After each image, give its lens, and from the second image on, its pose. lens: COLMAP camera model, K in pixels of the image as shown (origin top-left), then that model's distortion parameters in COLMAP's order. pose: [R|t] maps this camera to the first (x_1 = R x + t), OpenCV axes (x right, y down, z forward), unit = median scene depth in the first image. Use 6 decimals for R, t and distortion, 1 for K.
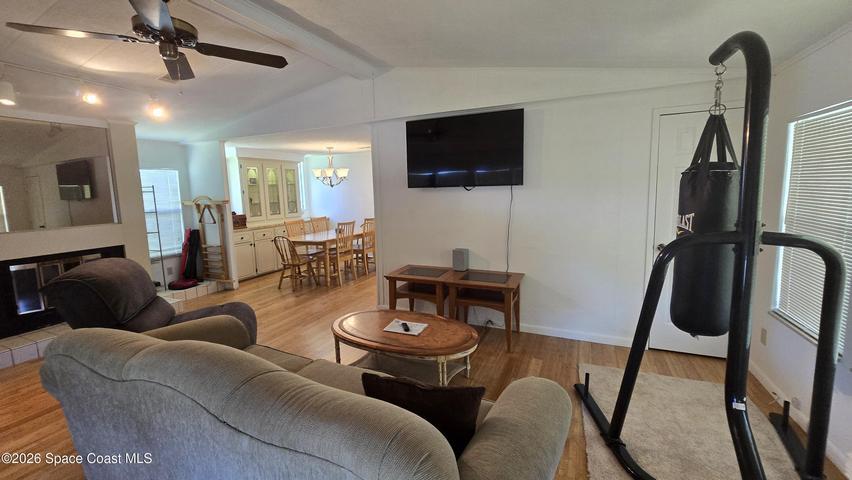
lens RADIAL K [[342.5, 0, 431.8], [0, 342.5, 235.4], [0, 0, 1]] dist [-0.027873, 0.012252]
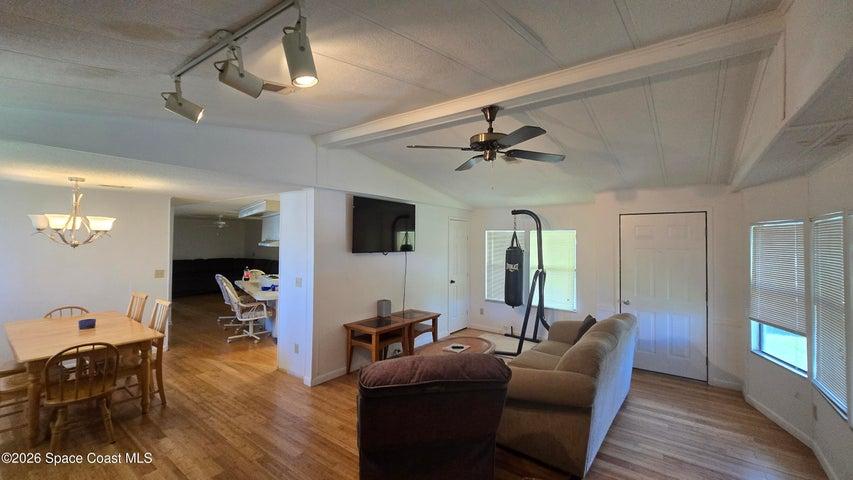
lens RADIAL K [[342.9, 0, 432.3], [0, 342.9, 235.4], [0, 0, 1]] dist [-0.027873, 0.012252]
pose [[0.236132, 0.030641, 0.971238, -1.103010], [0.107701, 0.992519, -0.057497, -0.104843], [-0.965734, 0.118180, 0.231066, 0.474746]]
